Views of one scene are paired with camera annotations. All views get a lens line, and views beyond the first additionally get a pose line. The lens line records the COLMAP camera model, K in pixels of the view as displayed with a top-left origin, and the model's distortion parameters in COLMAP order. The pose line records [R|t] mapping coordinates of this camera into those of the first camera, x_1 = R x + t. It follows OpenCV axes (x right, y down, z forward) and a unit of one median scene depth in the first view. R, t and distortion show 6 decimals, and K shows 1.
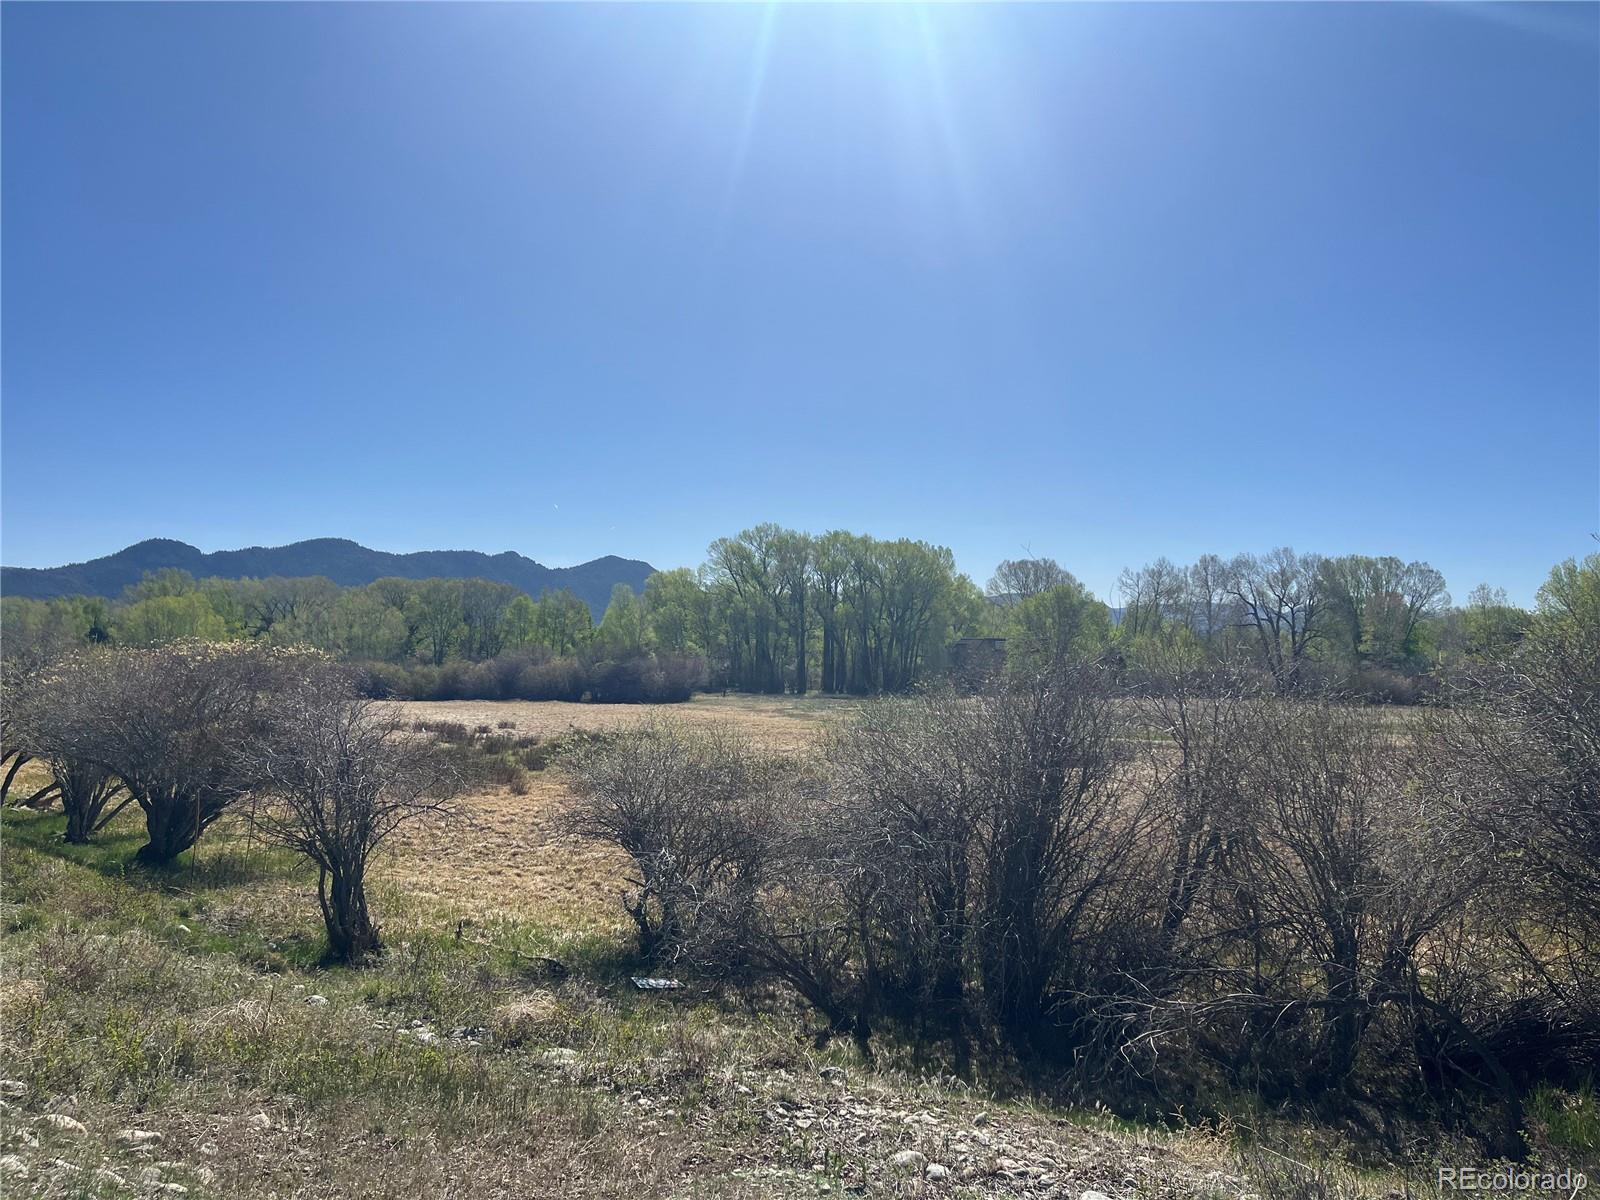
lens RADIAL K [[1211.0, 0, 791.4], [0, 1211.0, 594.0], [0, 0, 1]] dist [0.072658, -0.091655]
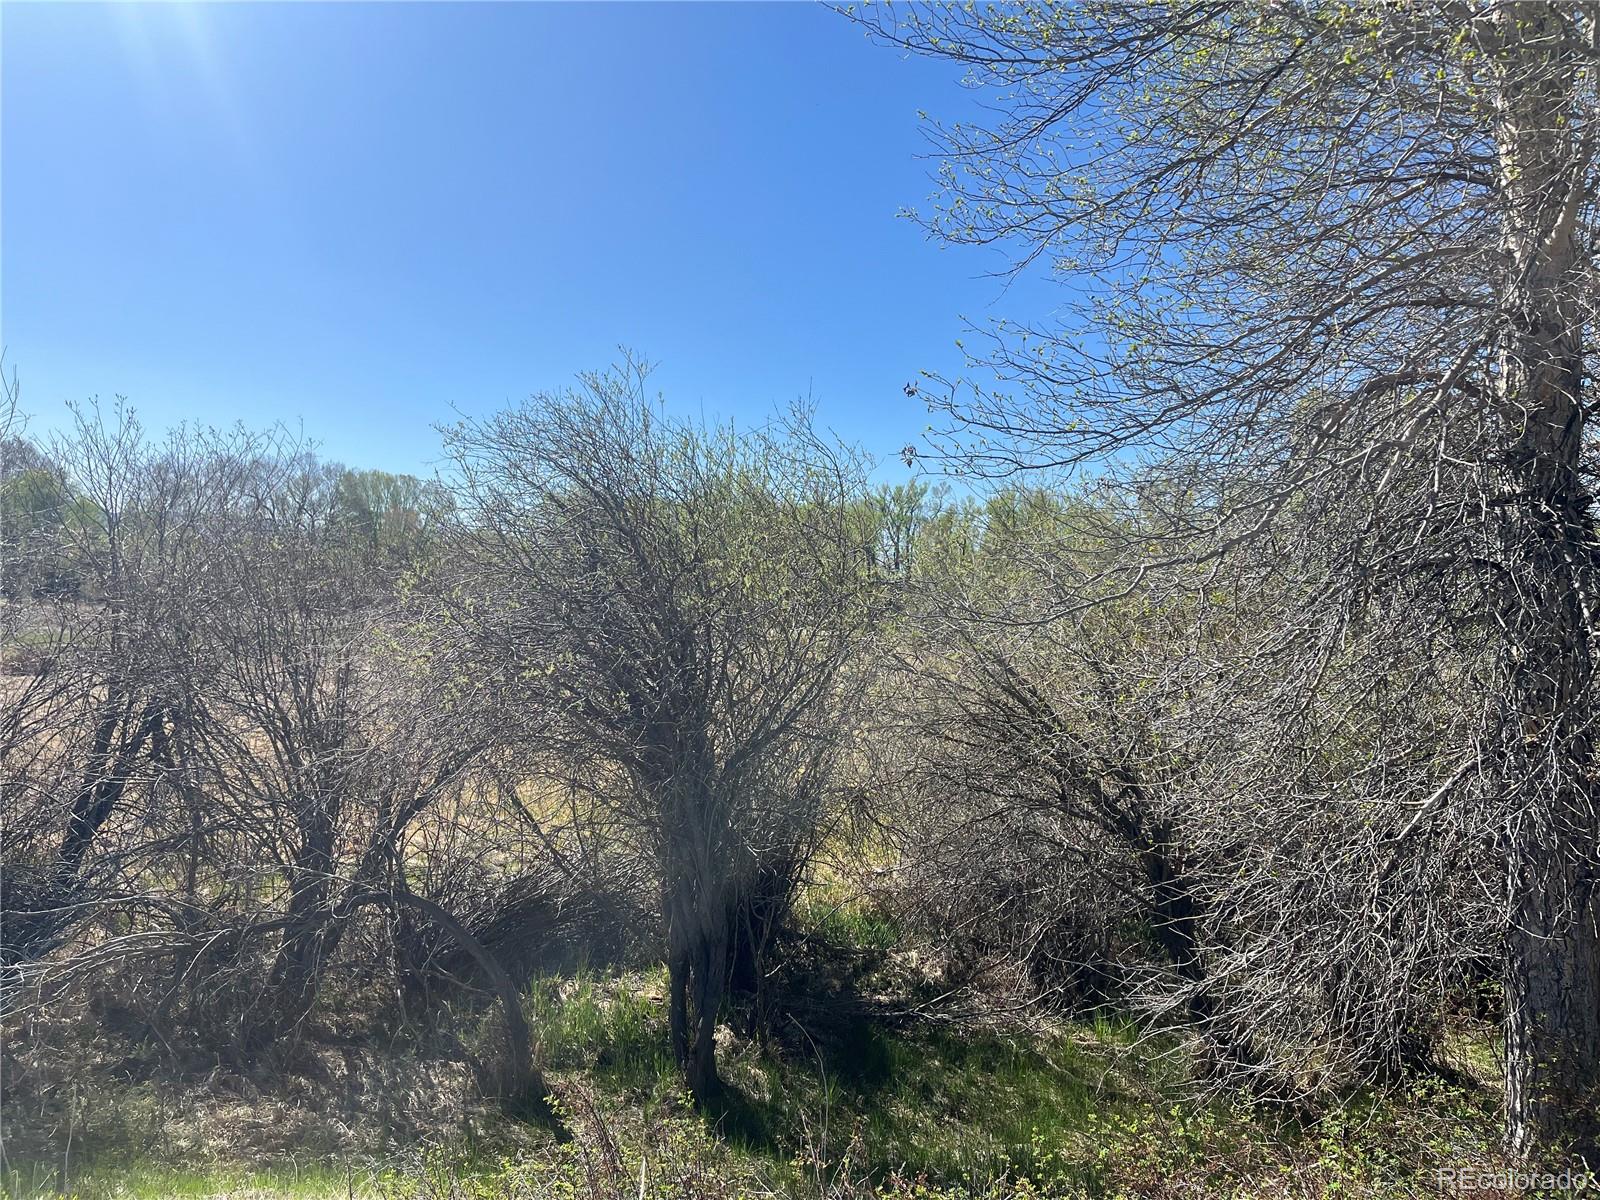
lens RADIAL K [[1211.0, 0, 802.6], [0, 1211.0, 600.8], [0, 0, 1]] dist [0.072658, -0.091655]
pose [[0.717956, 0.019293, 0.695821, 0.014391], [-0.069303, 0.996630, 0.043875, 0.008845], [-0.692630, -0.079723, 0.716873, 0.027464]]
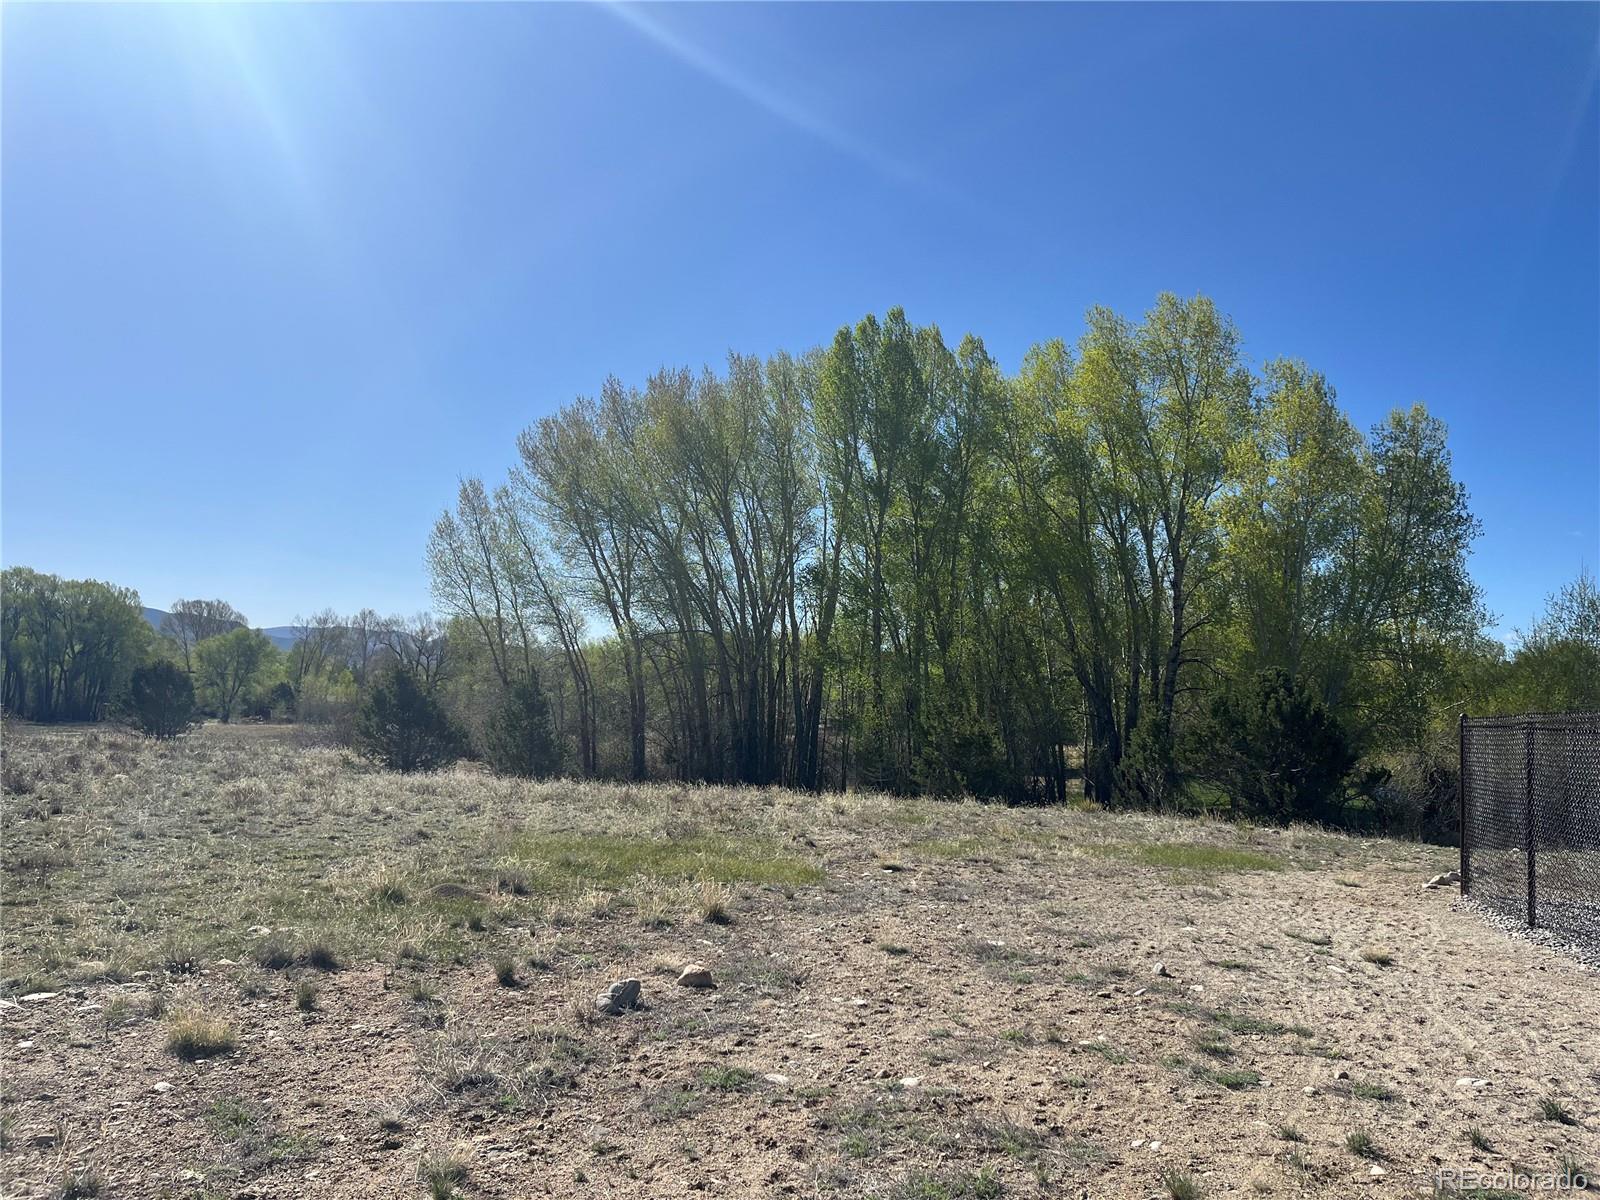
lens RADIAL K [[1211.0, 0, 796.4], [0, 1211.0, 602.3], [0, 0, 1]] dist [0.072658, -0.091655]
pose [[0.776333, 0.062238, 0.627243, -0.128065], [-0.054001, 0.998022, -0.032191, -0.028542], [-0.628005, -0.008881, 0.778158, -0.317042]]
